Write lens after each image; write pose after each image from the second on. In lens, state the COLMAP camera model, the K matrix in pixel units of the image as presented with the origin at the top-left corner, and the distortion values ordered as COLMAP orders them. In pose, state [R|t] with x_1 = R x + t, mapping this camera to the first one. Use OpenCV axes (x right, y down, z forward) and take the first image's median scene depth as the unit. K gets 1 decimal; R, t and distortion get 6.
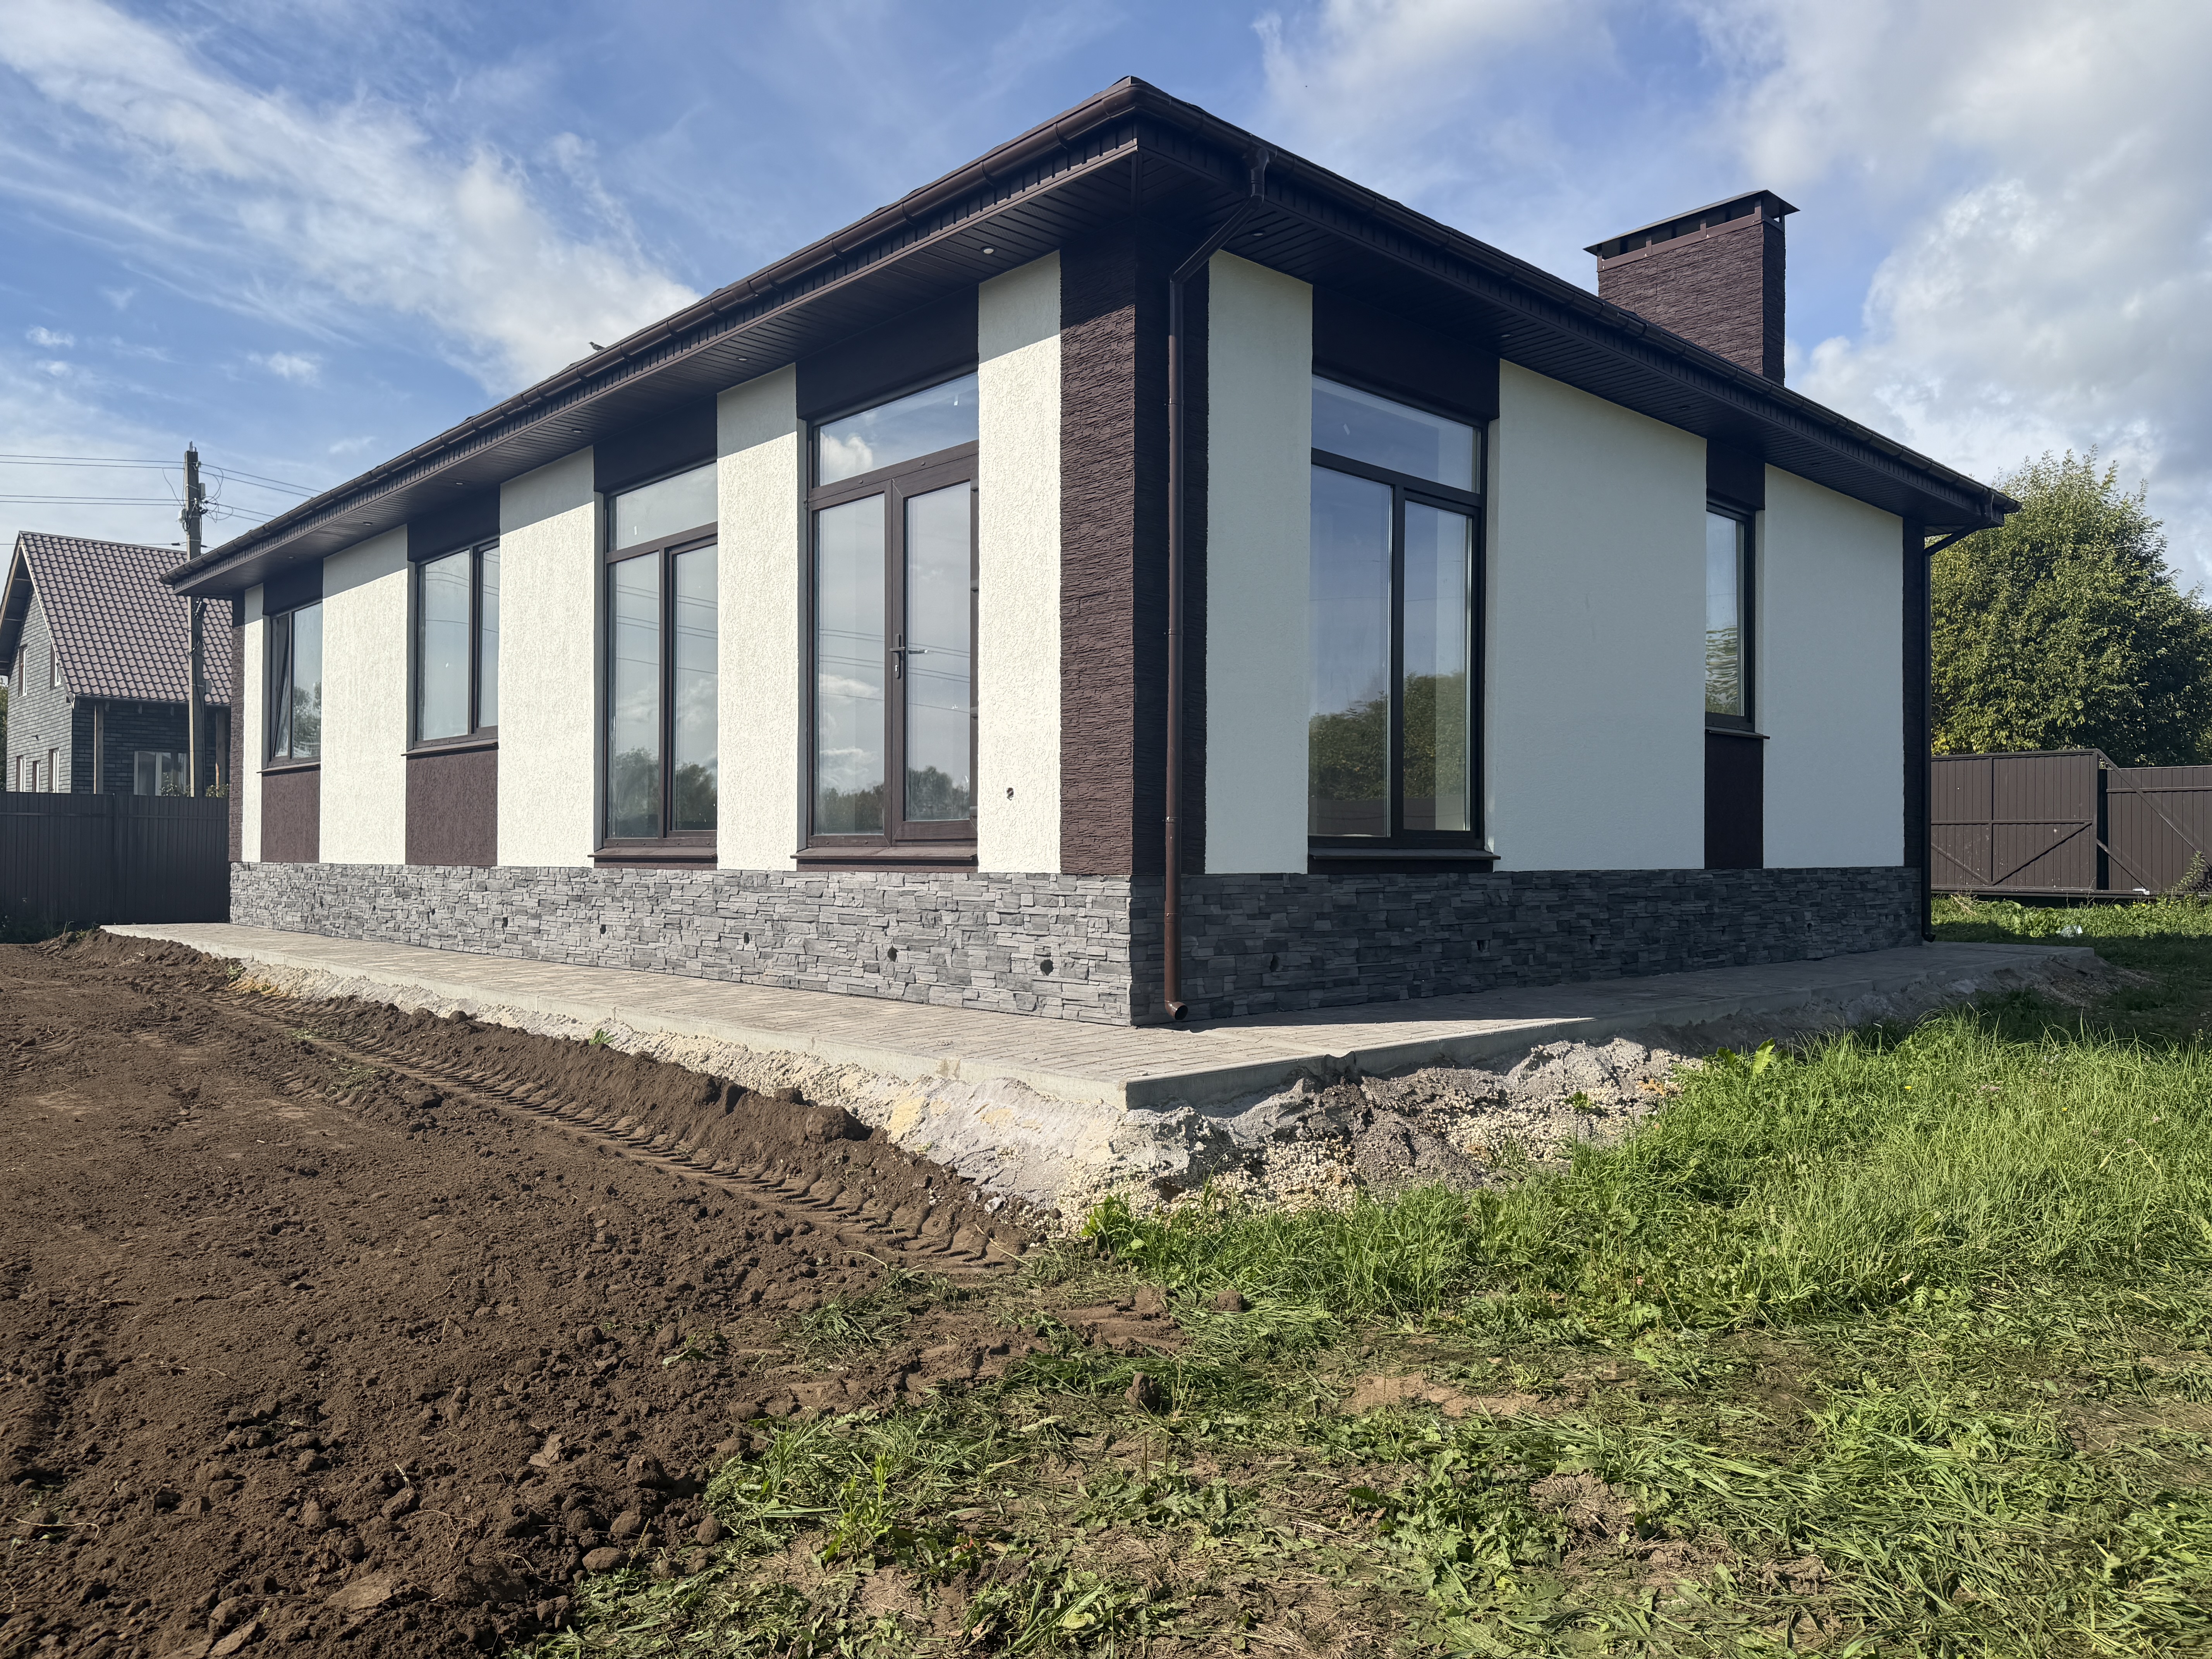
lens RADIAL K [[1547.9, 0, 1103.6], [0, 1547.9, 859.7], [0, 0, 1]] dist [0.026406, -0.000928]
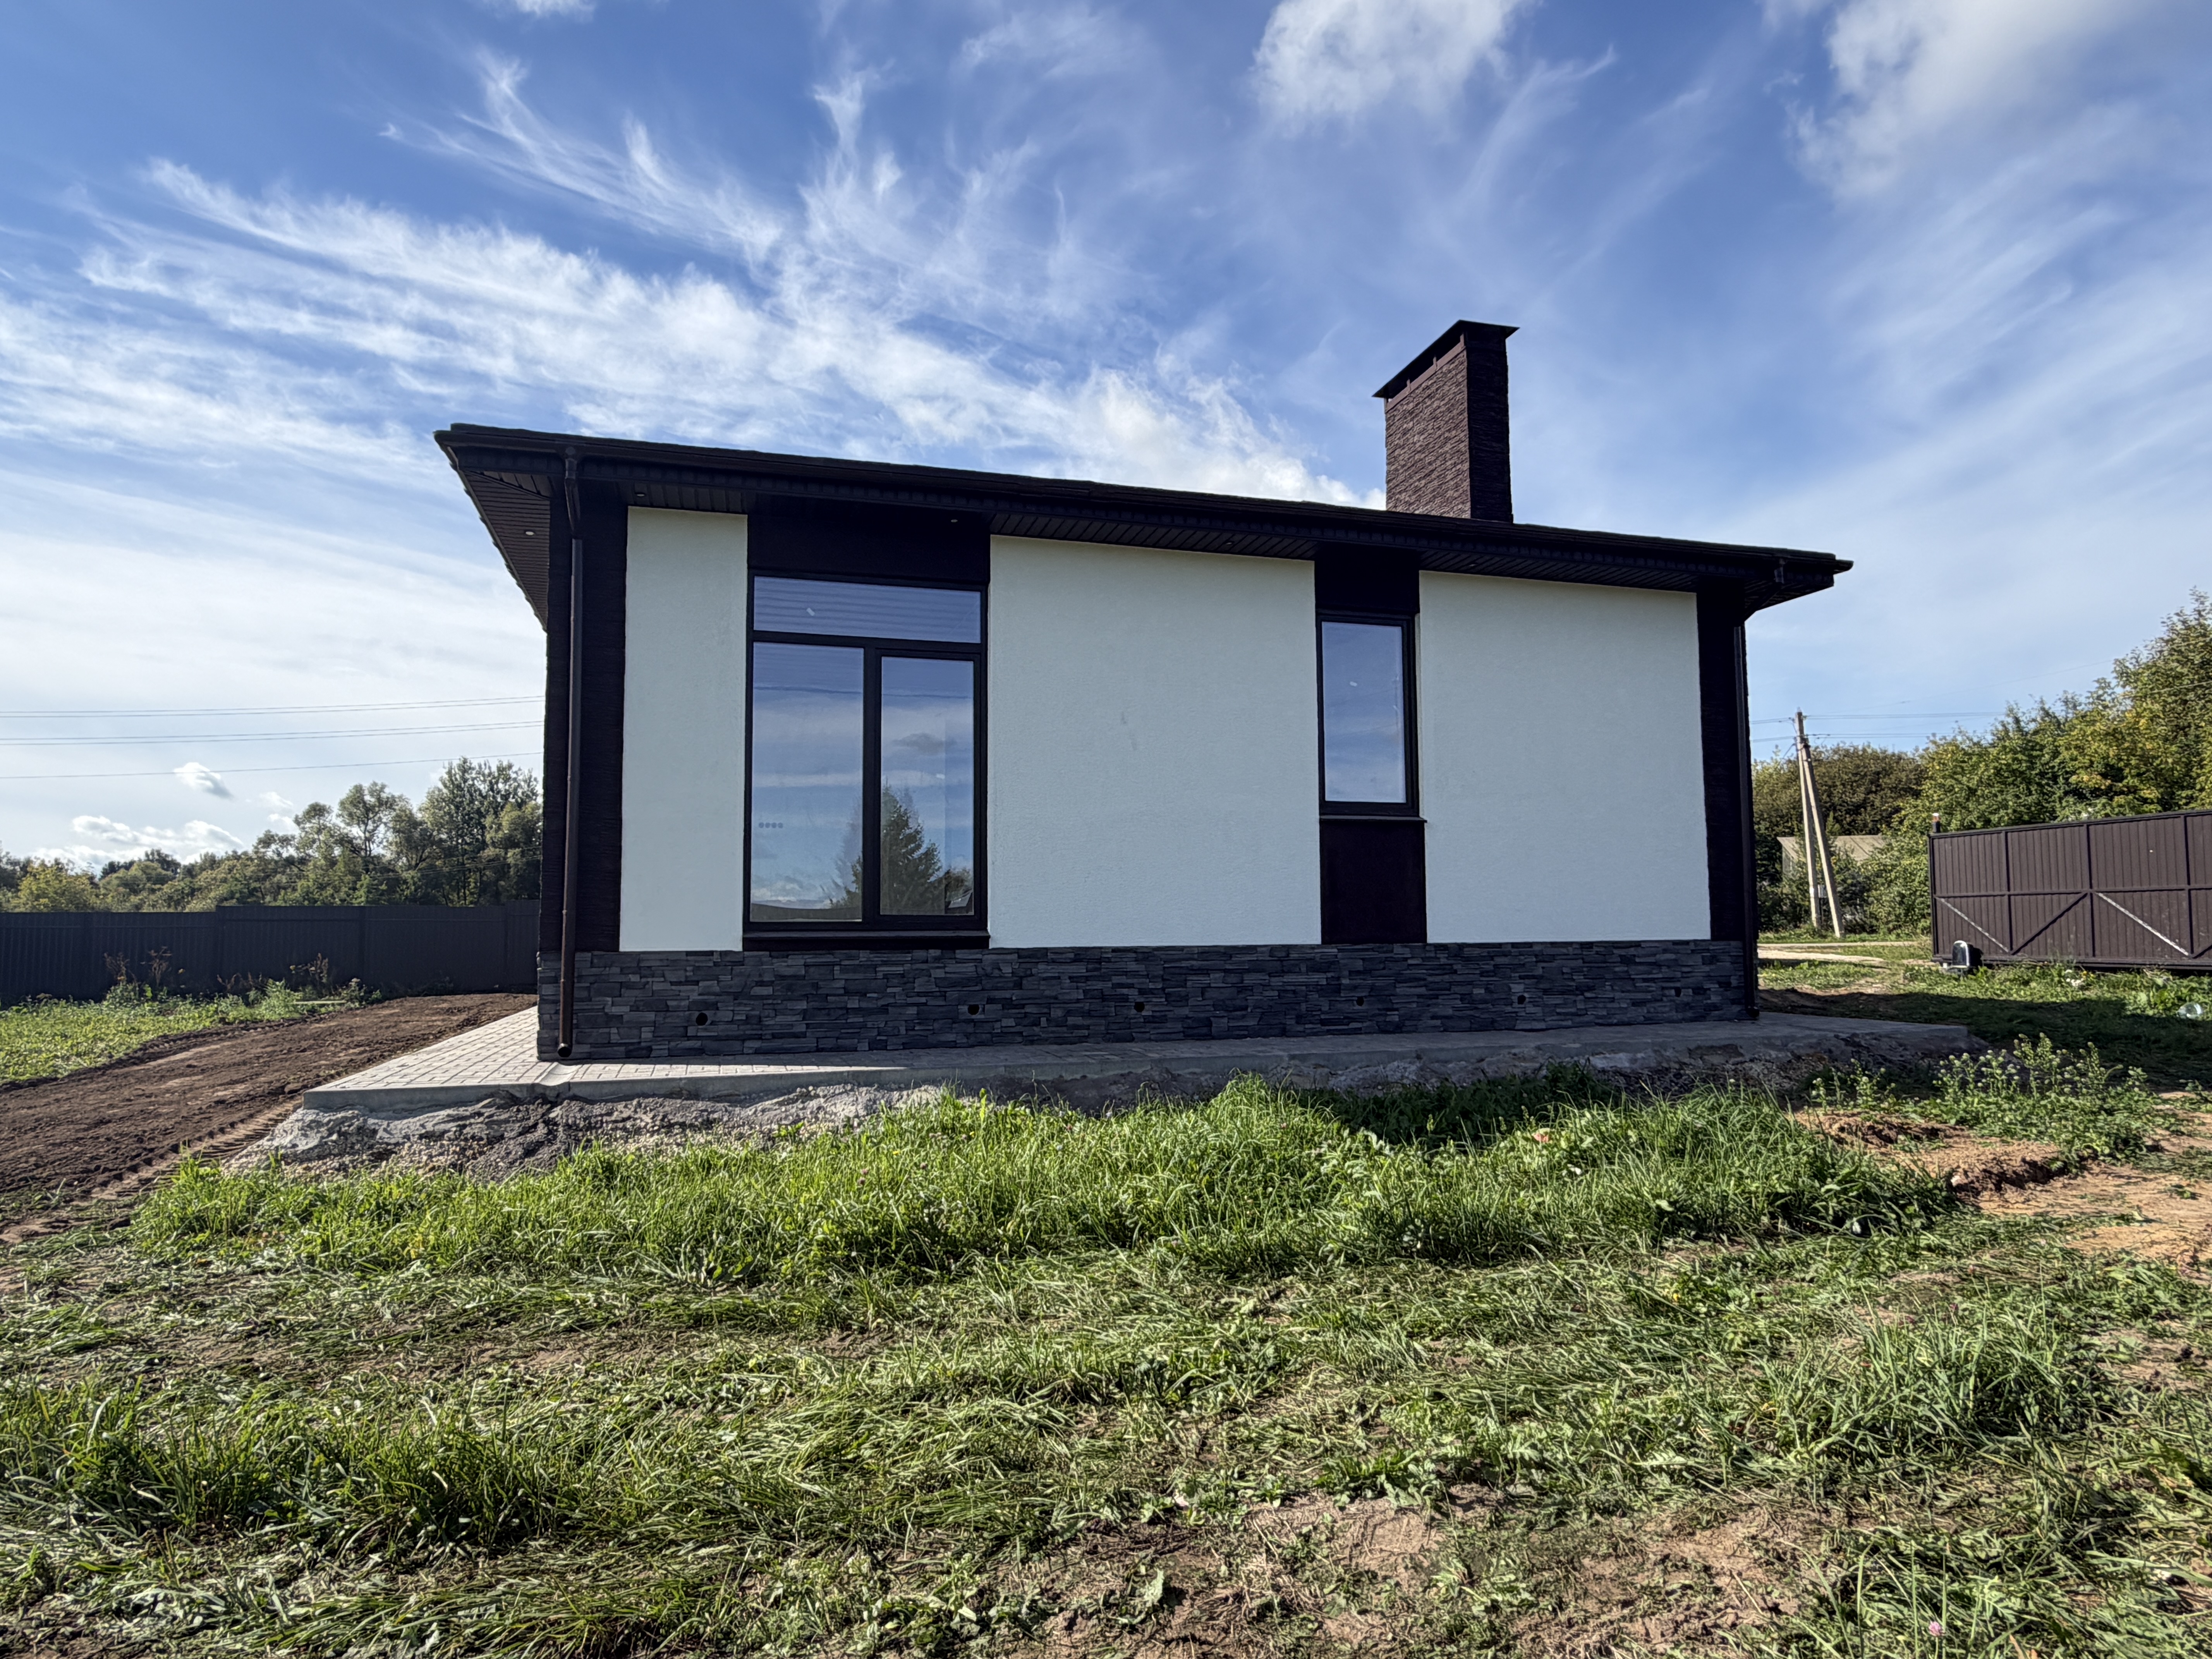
lens RADIAL K [[1346.2, 0, 1106.0], [0, 1346.2, 829.5], [0, 0, 1]] dist [0.003204, -0.000116]
pose [[0.900976, -0.046387, -0.431383, 0.676404], [0.009891, 0.996206, -0.086465, 0.006173], [0.433757, 0.073637, 0.898016, 0.077531]]
